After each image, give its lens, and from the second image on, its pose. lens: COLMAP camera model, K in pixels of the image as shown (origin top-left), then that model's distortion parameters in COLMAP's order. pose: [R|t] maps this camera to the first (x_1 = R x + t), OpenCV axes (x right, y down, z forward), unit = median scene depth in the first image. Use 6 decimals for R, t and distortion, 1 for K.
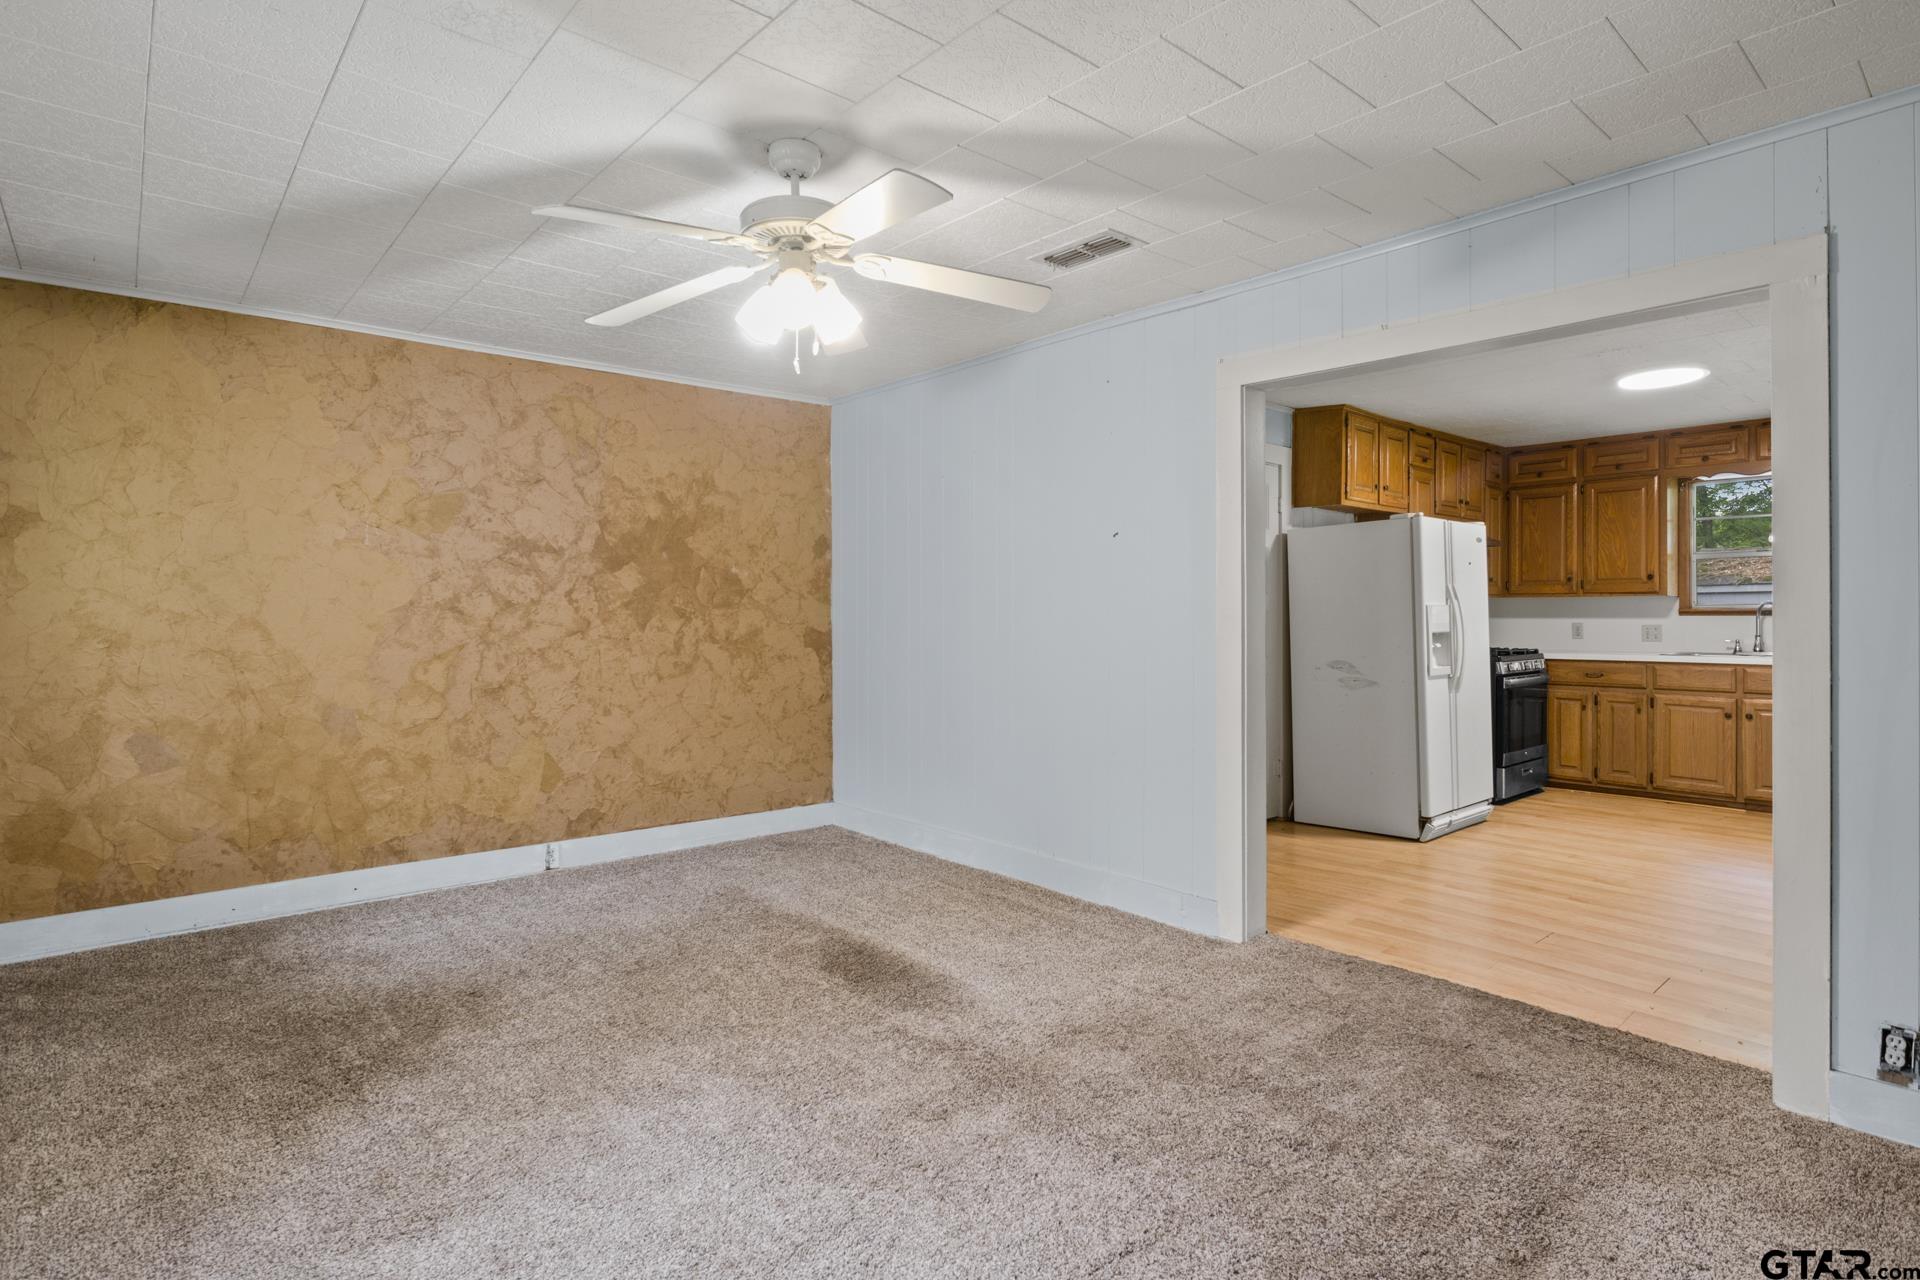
lens RADIAL K [[970.9, 0, 952.3], [0, 970.9, 635.1], [0, 0, 1]] dist [-0.001072, 0.000179]
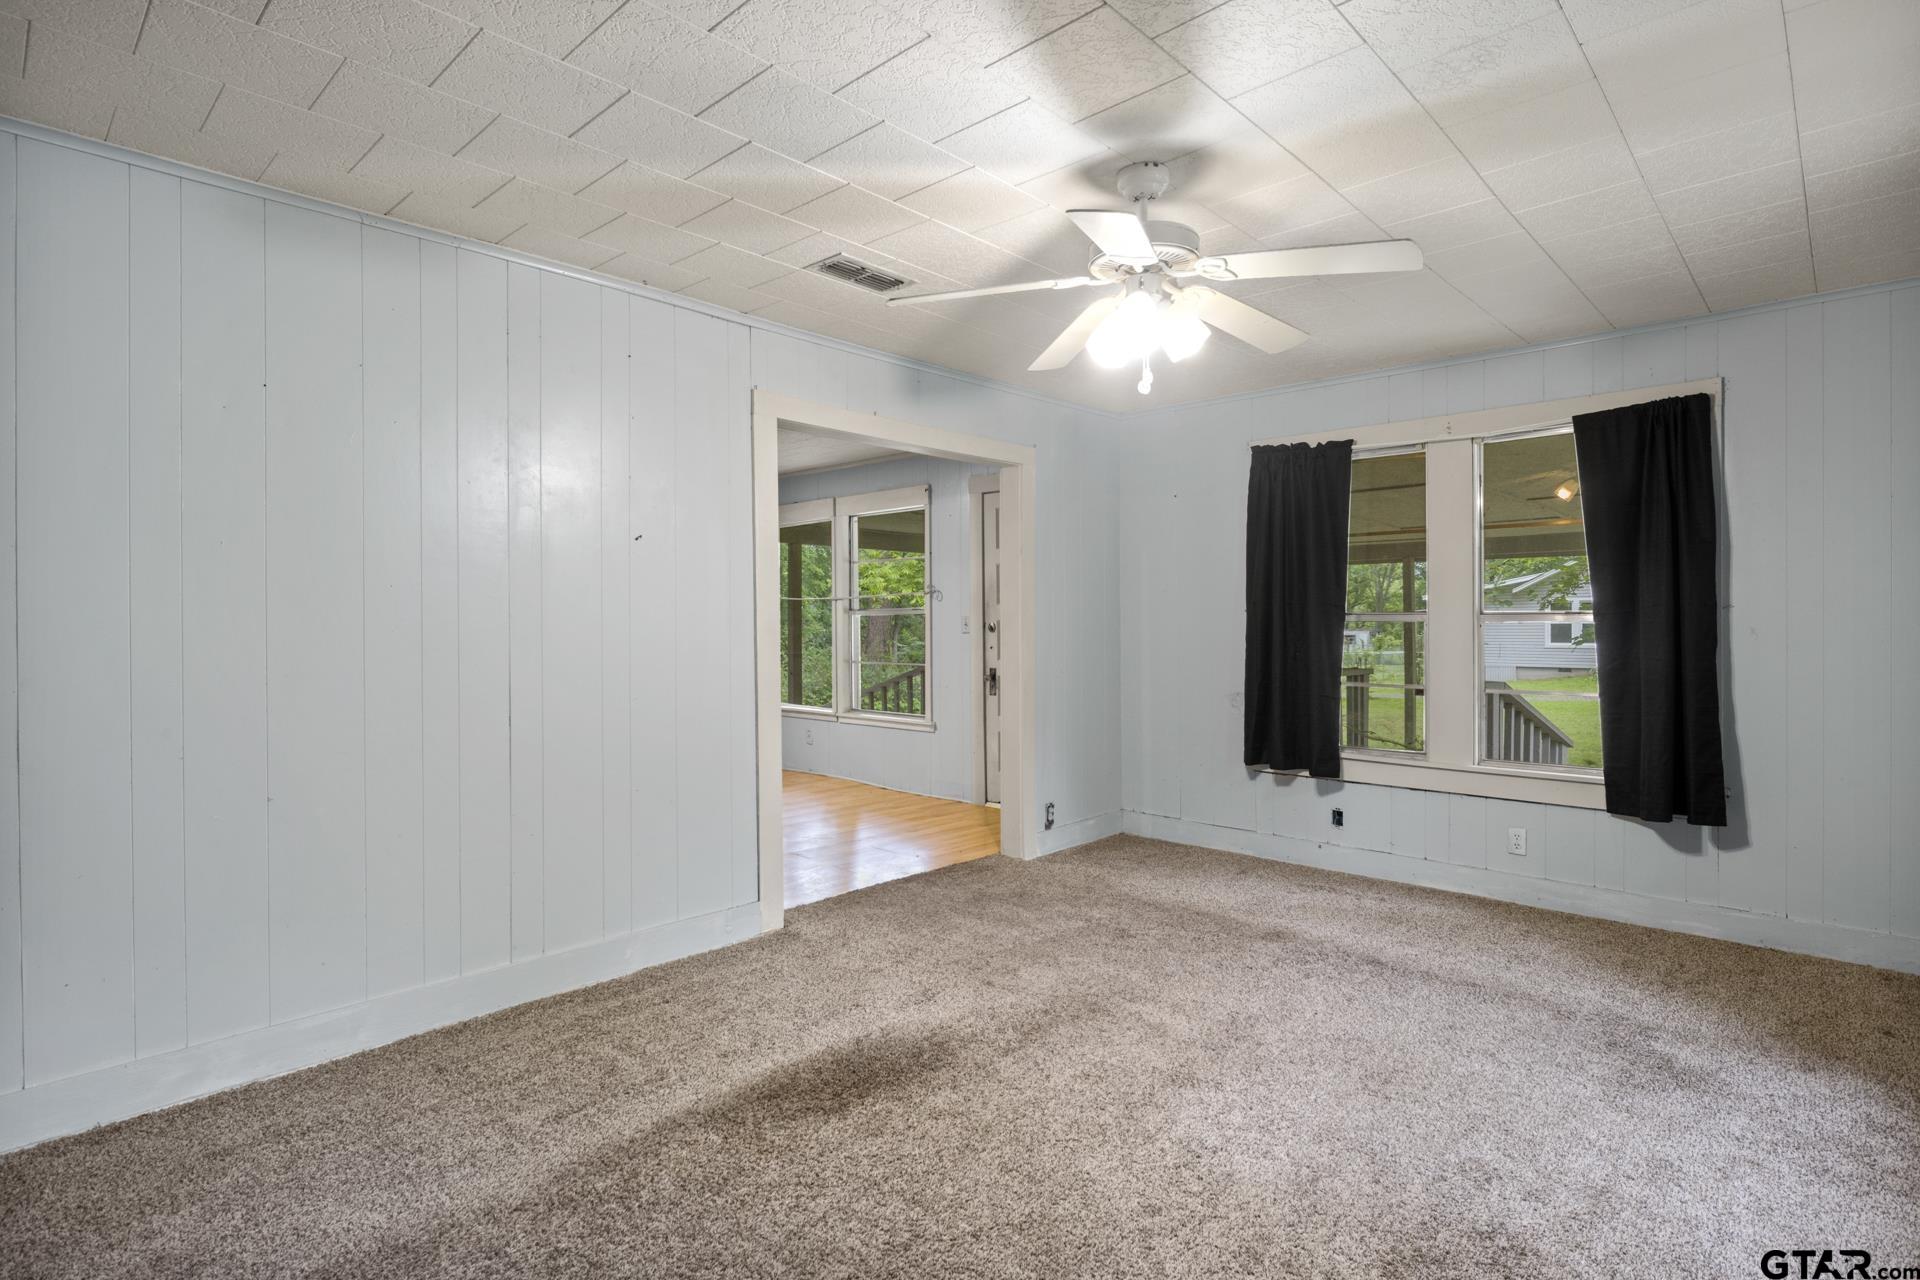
lens RADIAL K [[970.9, 0, 951.6], [0, 970.9, 626.6], [0, 0, 1]] dist [-0.001072, 0.000179]
pose [[-0.099104, 0.001839, 0.995075, -1.042403], [0.034955, 0.999388, 0.001634, -0.019836], [-0.994463, 0.034945, -0.099108, 1.173215]]
